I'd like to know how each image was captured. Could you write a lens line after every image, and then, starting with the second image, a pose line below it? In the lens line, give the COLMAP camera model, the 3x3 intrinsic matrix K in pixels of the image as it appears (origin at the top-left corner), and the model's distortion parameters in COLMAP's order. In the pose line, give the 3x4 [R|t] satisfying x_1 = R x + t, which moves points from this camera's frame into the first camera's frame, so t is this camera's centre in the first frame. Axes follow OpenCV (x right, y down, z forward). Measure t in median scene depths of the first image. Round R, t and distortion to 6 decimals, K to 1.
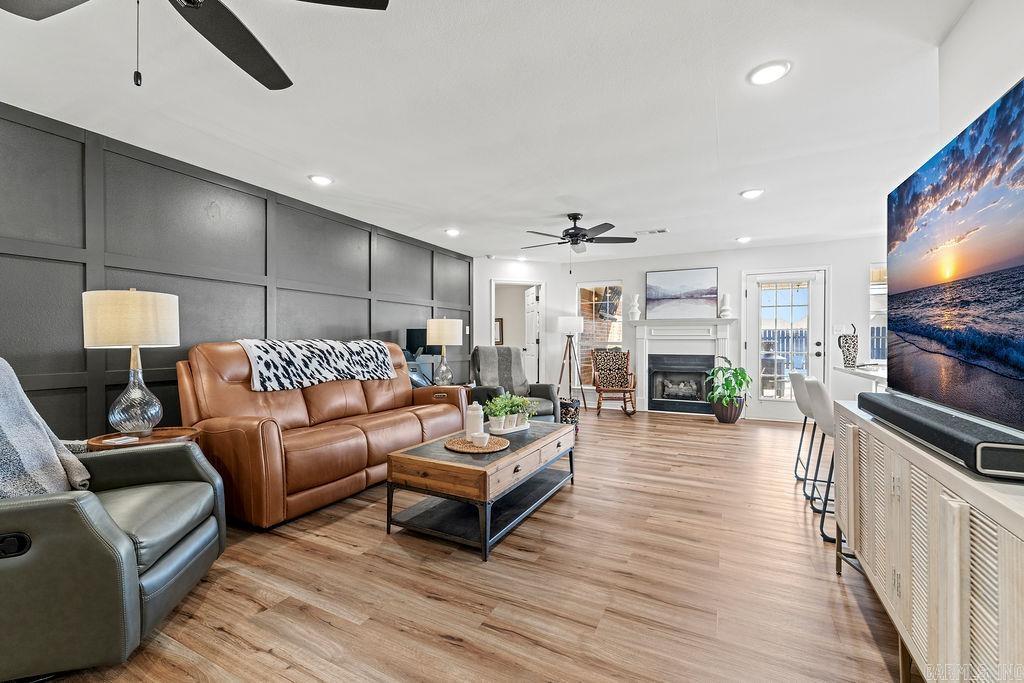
lens RADIAL K [[418.4, 0, 515.1], [0, 418.4, 342.5], [0, 0, 1]] dist [0.005830, -0.002967]
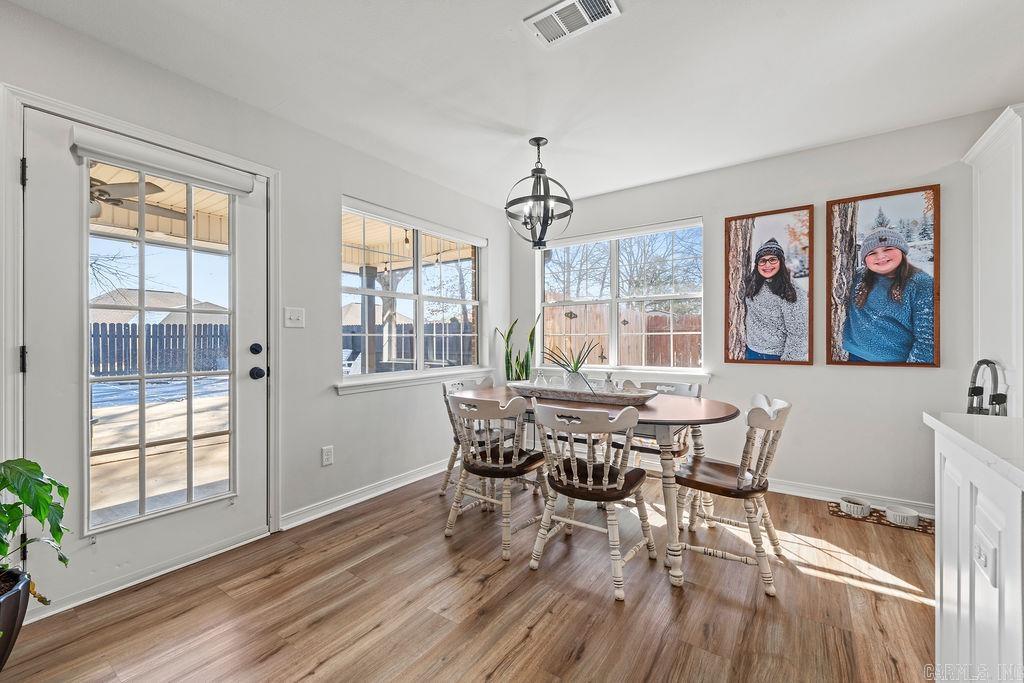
lens RADIAL K [[418.4, 0, 506.5], [0, 418.4, 337.7], [0, 0, 1]] dist [0.005830, -0.002967]
pose [[0.153390, 0.003817, 0.988158, 0.315115], [0.007657, 0.999958, -0.005052, -0.003394], [-0.988136, 0.008341, 0.153354, 0.625589]]
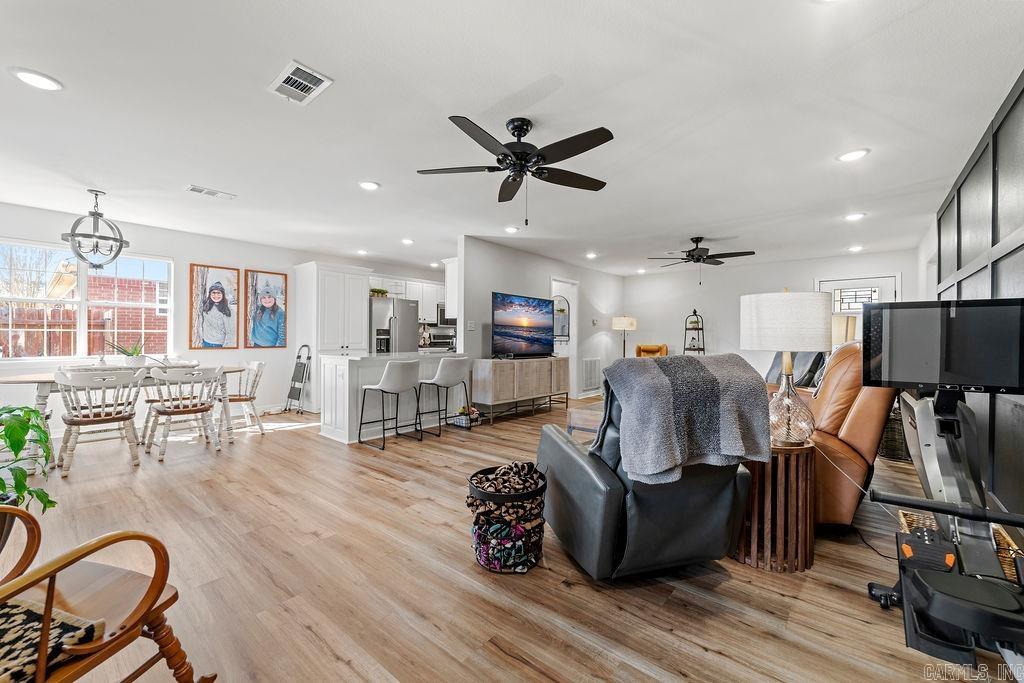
lens RADIAL K [[418.4, 0, 517.9], [0, 418.4, 337.6], [0, 0, 1]] dist [0.005830, -0.002967]
pose [[-0.972512, -0.009129, 0.232674, 0.003978], [-0.008211, 0.999954, 0.004914, -0.007687], [-0.232708, 0.002868, -0.972542, 1.125609]]
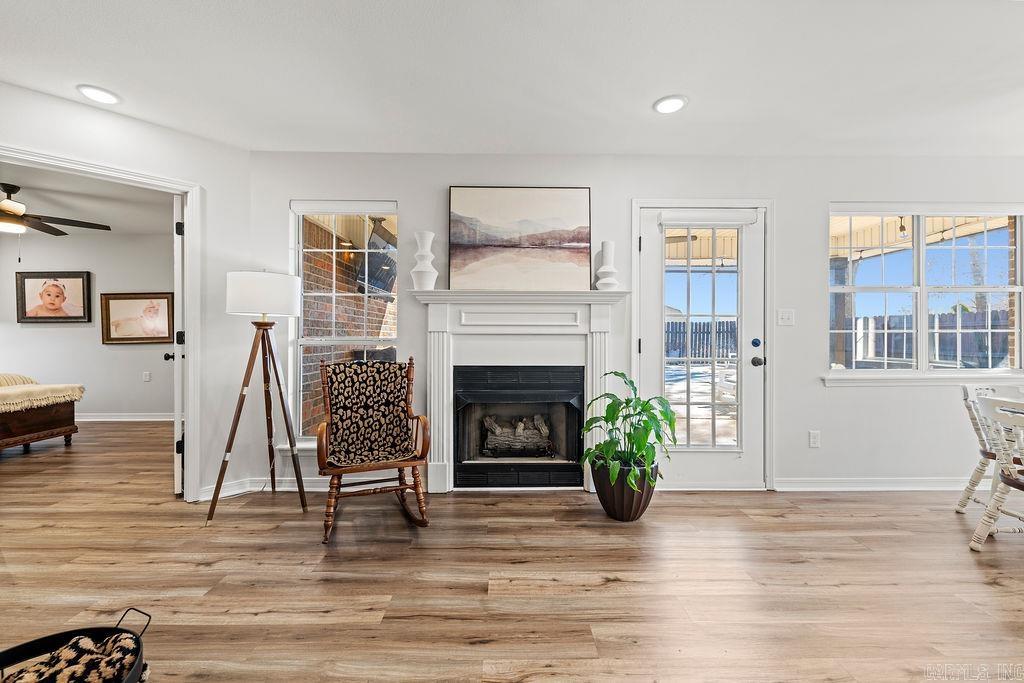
lens RADIAL K [[418.4, 0, 513.3], [0, 418.4, 335.0], [0, 0, 1]] dist [0.005830, -0.002967]
pose [[0.886015, 0.001050, 0.463656, 0.175151], [0.000355, 0.999996, -0.002945, -0.004784], [-0.463657, 0.002774, 0.886011, 0.605123]]
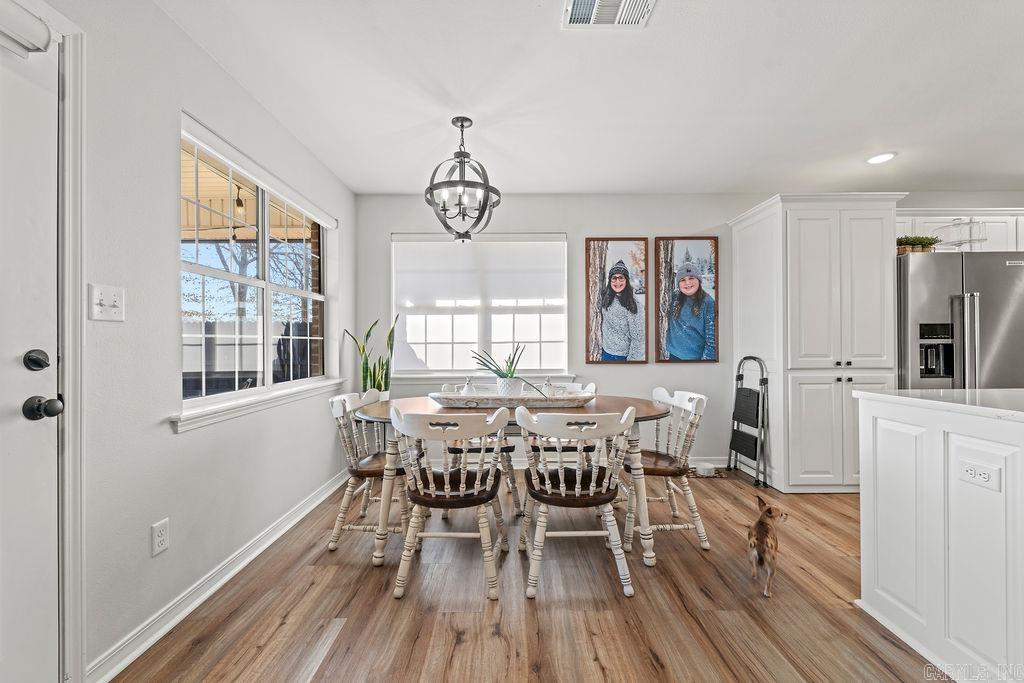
lens RADIAL K [[418.4, 0, 510.9], [0, 418.4, 343.0], [0, 0, 1]] dist [0.005830, -0.002967]
pose [[-0.449696, 0.004431, 0.893171, 0.385291], [0.008800, 0.999961, -0.000531, -0.002986], [-0.893138, 0.007621, -0.449718, 0.801158]]
